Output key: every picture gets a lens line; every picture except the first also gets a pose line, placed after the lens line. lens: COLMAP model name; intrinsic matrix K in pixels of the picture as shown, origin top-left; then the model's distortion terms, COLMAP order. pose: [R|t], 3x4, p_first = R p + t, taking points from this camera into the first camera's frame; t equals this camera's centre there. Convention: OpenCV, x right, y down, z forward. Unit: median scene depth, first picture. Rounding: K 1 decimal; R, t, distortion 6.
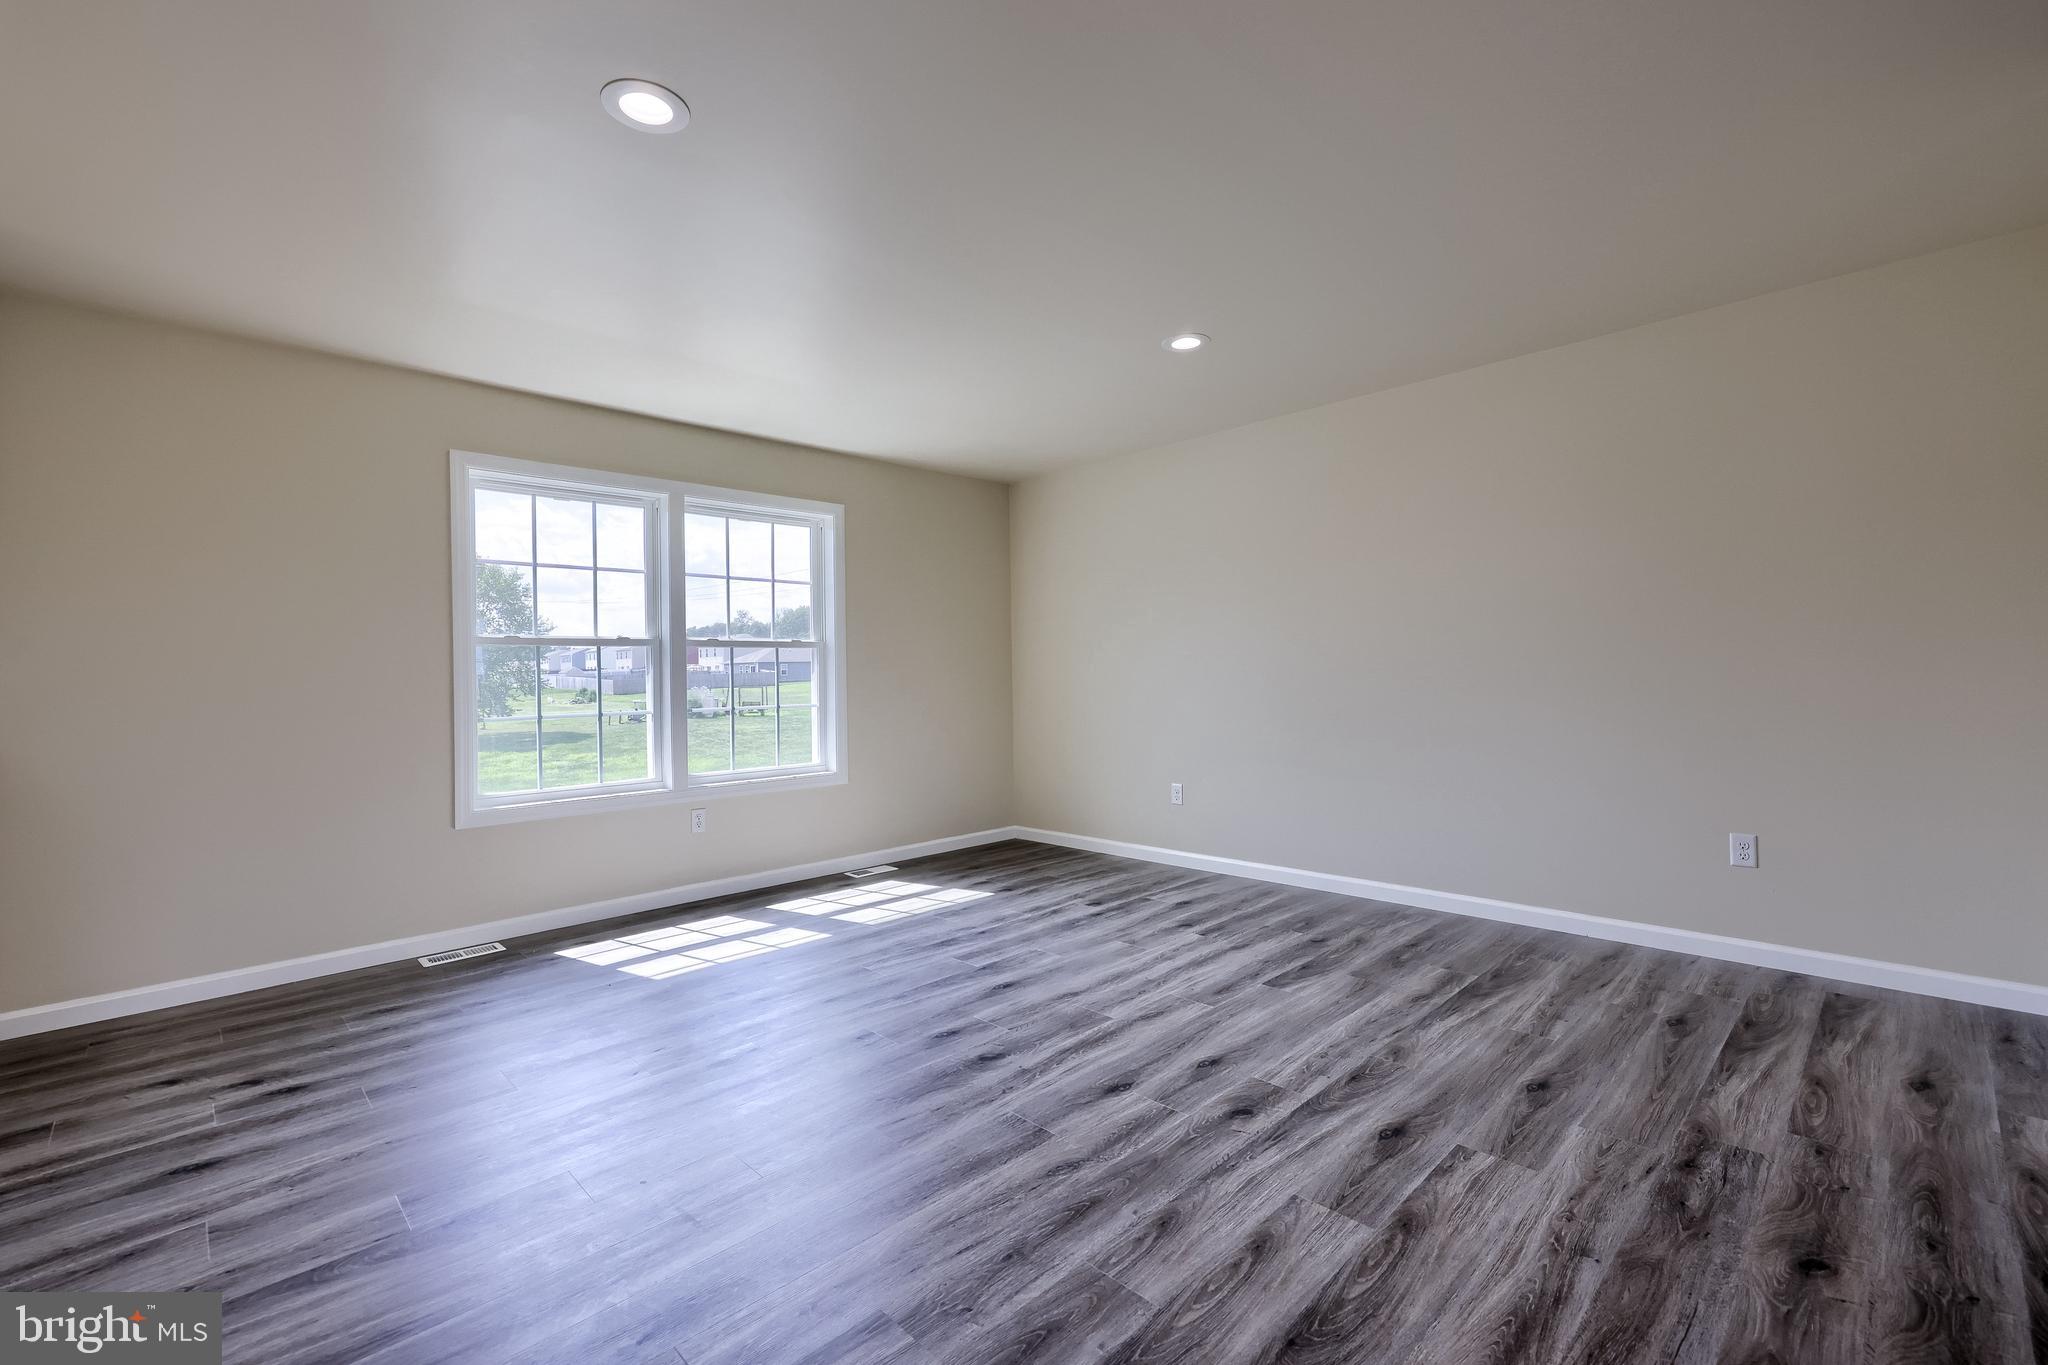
lens RADIAL K [[881.2, 0, 1016.5], [0, 881.2, 677.3], [0, 0, 1]] dist [0.003003, -0.000109]
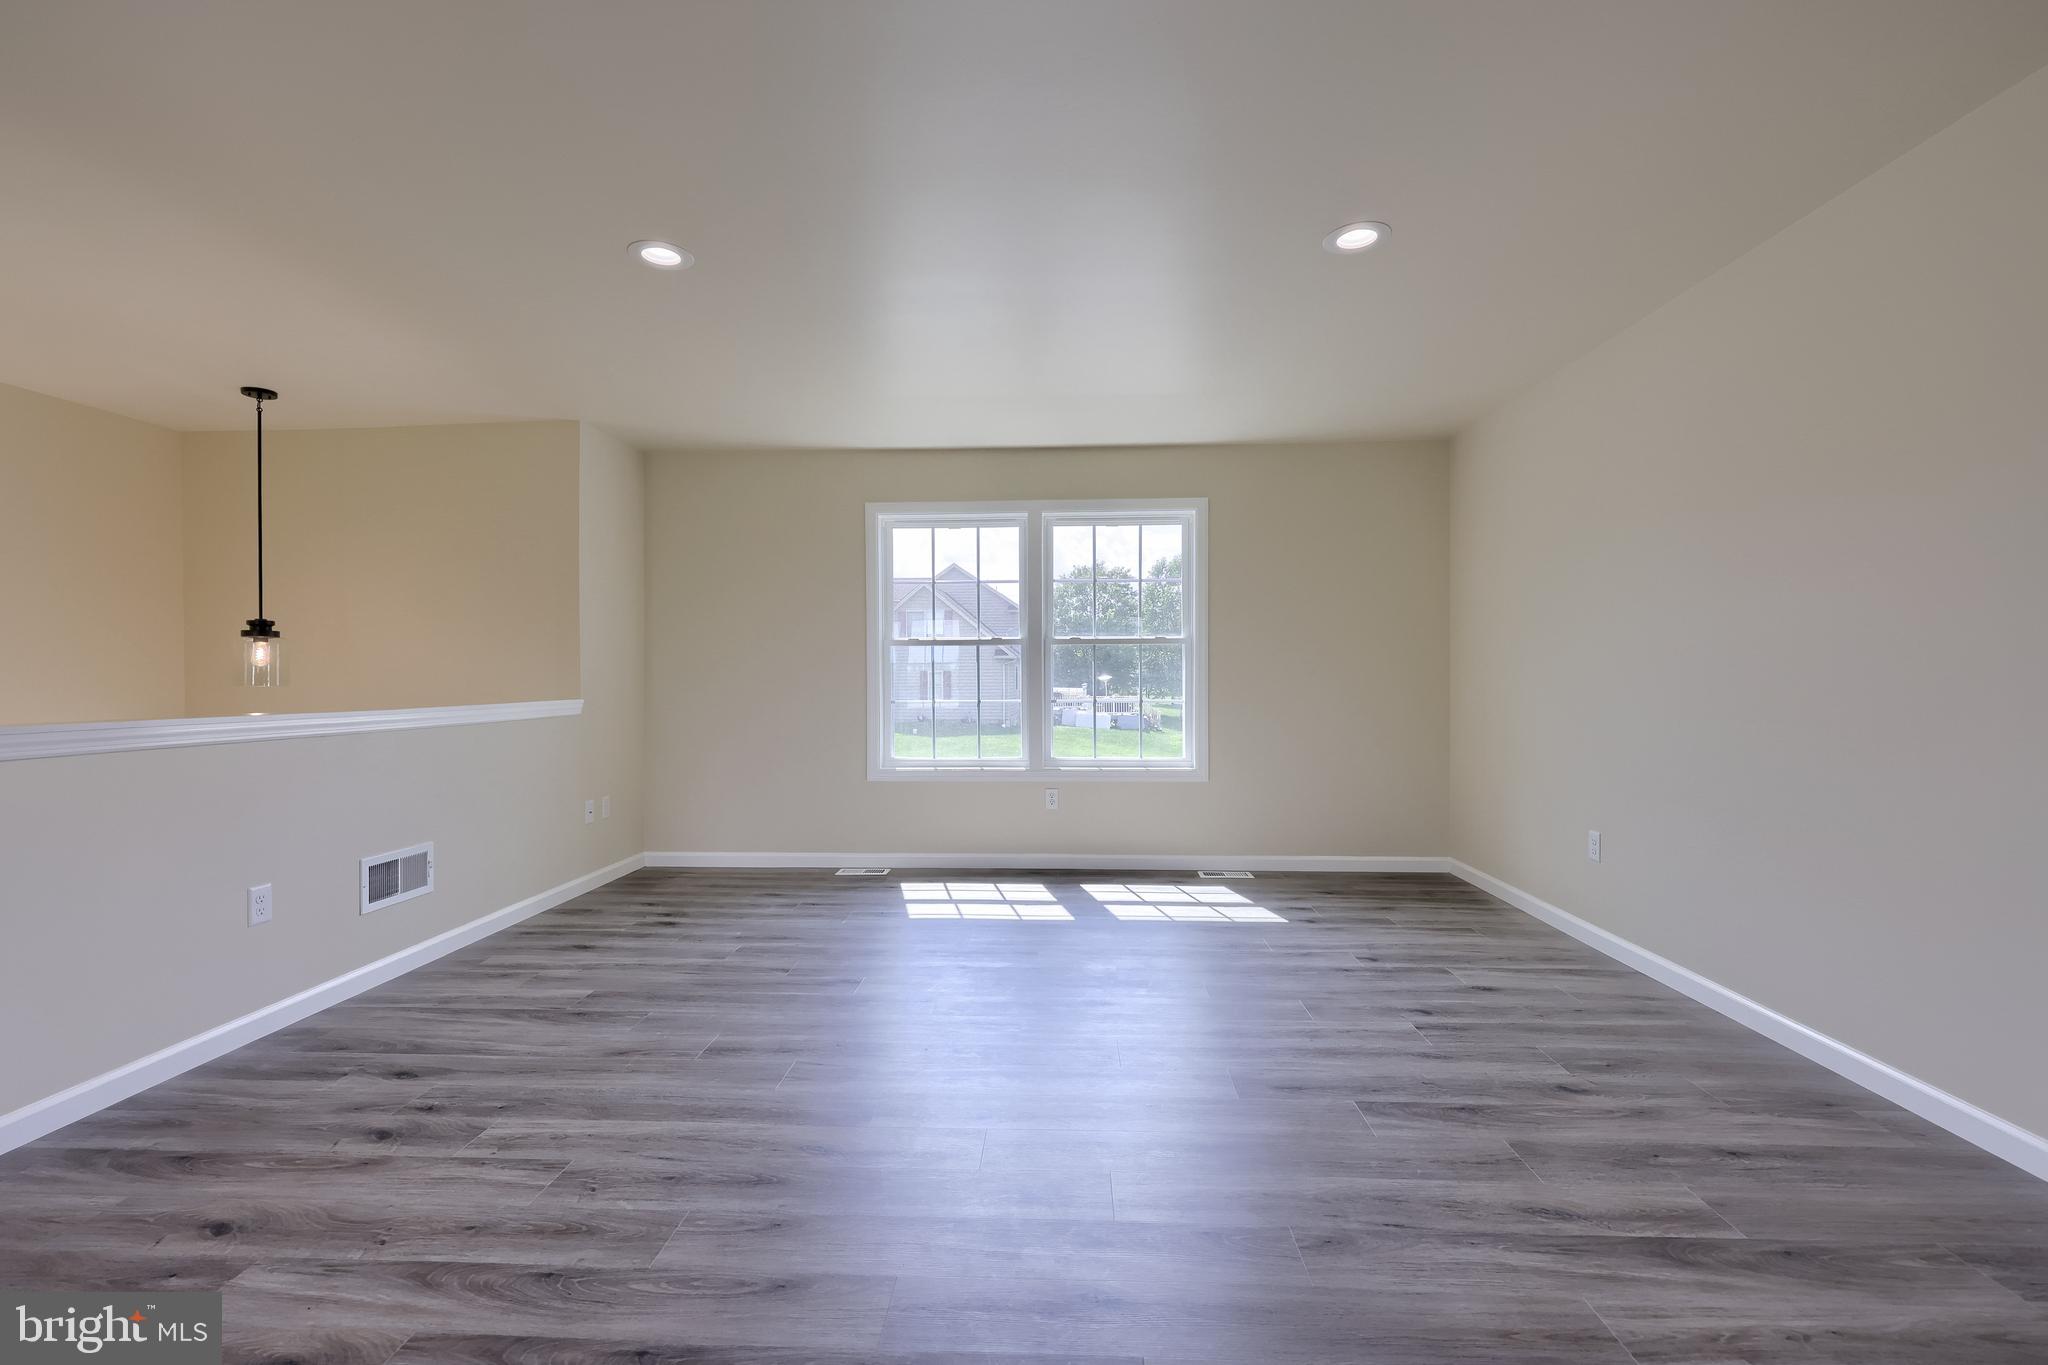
lens RADIAL K [[872.4, 0, 1022.4], [0, 872.4, 678.2], [0, 0, 1]] dist [0.001635, 0.000100]
pose [[0.679412, 0.019150, -0.733507, 0.539077], [-0.010840, 0.999812, 0.016061, -0.011334], [0.733677, -0.002961, 0.679492, 0.266720]]
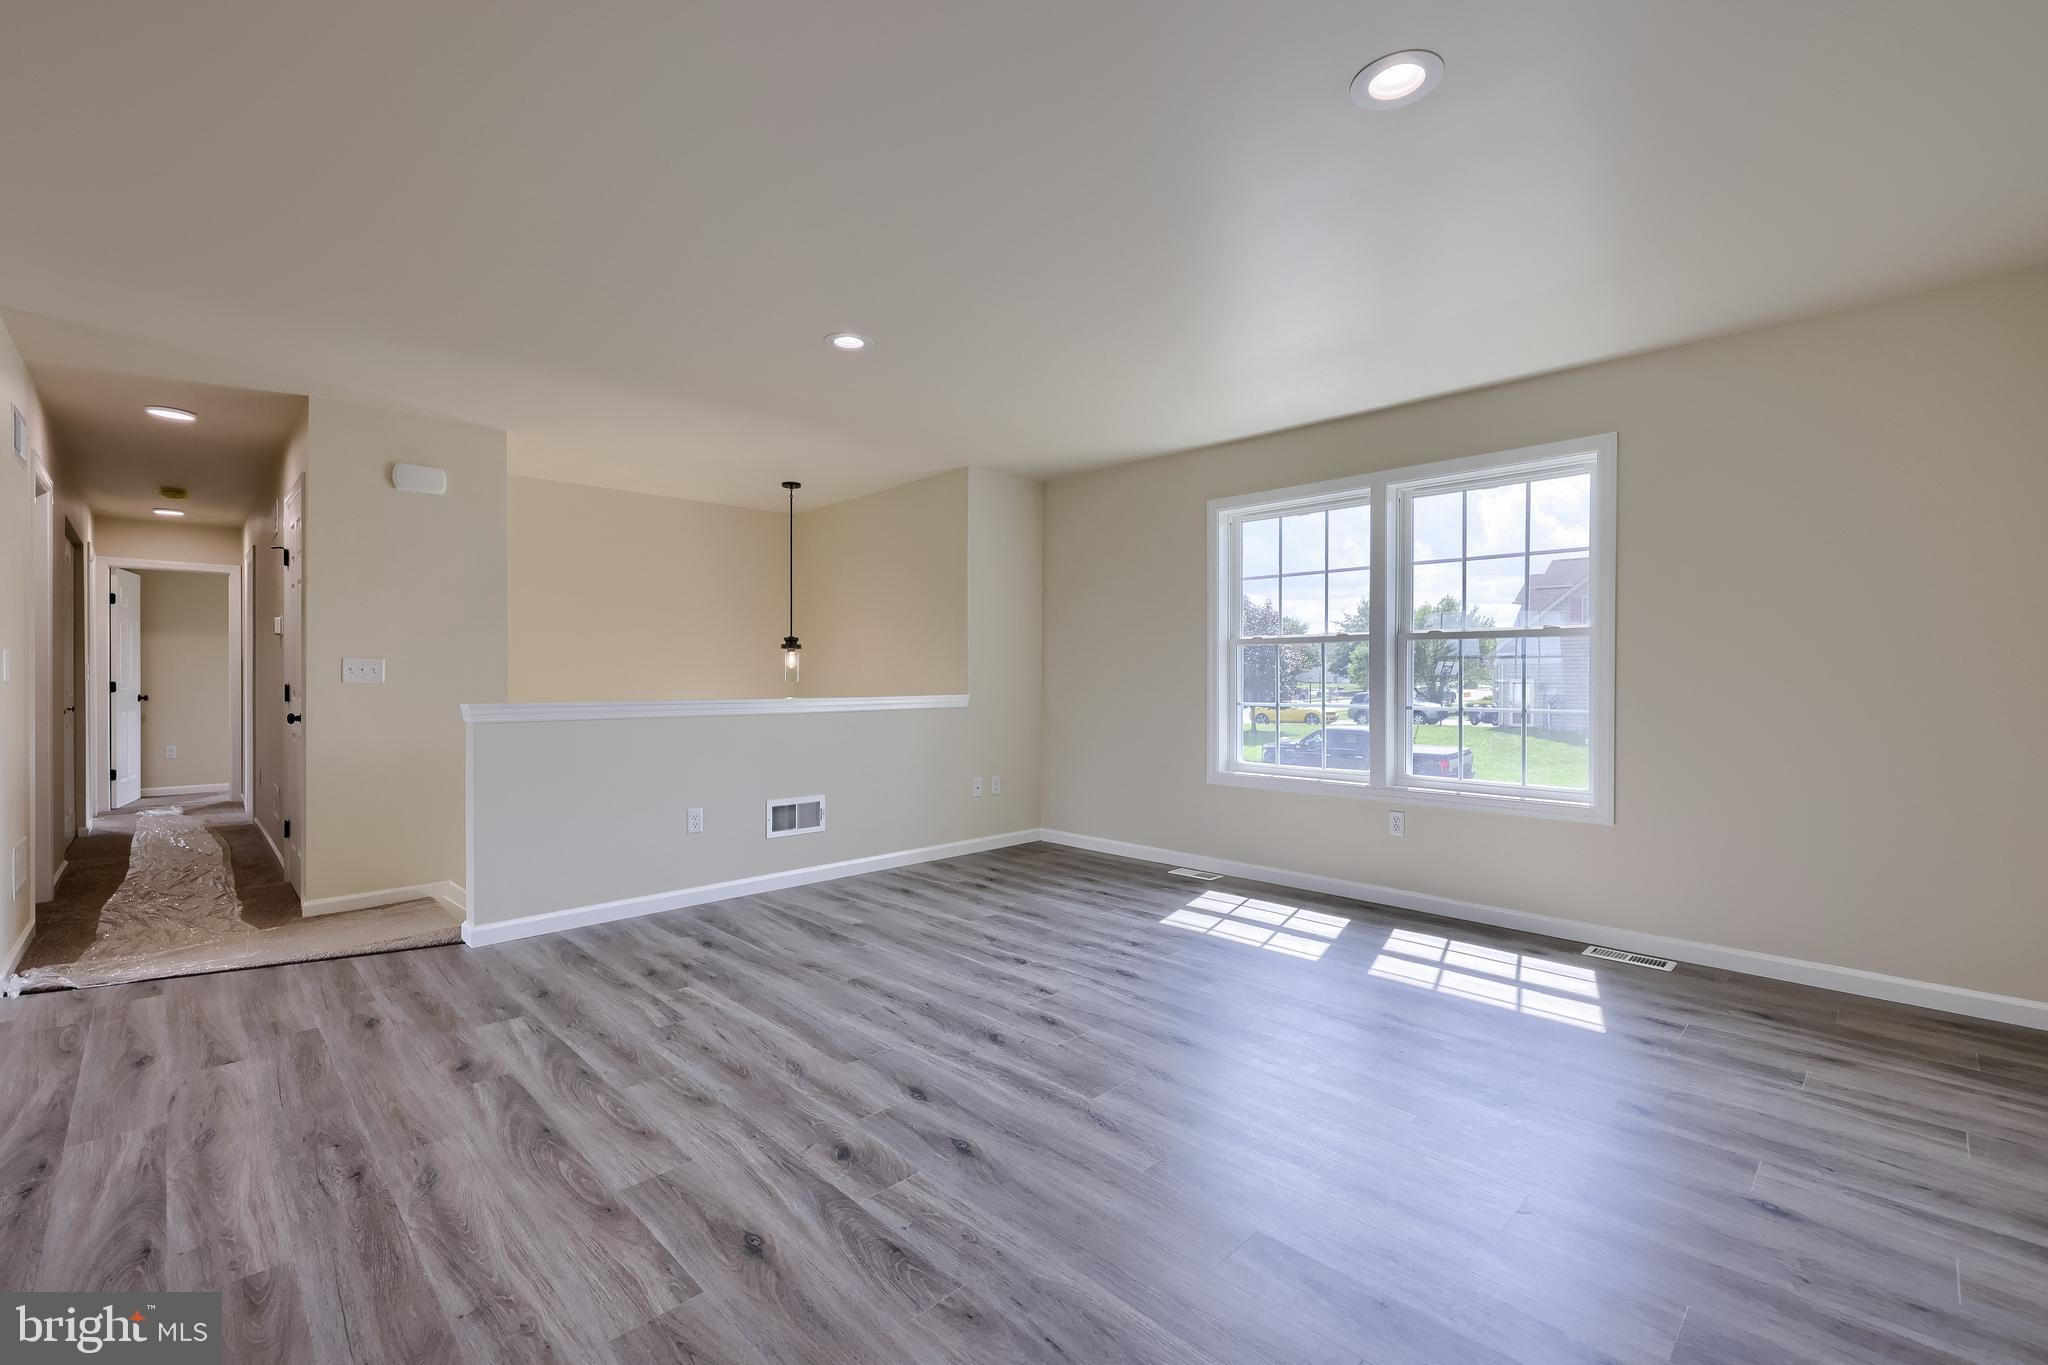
lens RADIAL K [[881.2, 0, 1016.5], [0, 881.2, 677.3], [0, 0, 1]] dist [0.003003, -0.000109]
pose [[-0.002315, 0.022645, -0.999741, 0.733771], [-0.002179, 0.999741, 0.022650, -0.019348], [0.999995, 0.002231, -0.002265, 0.738967]]
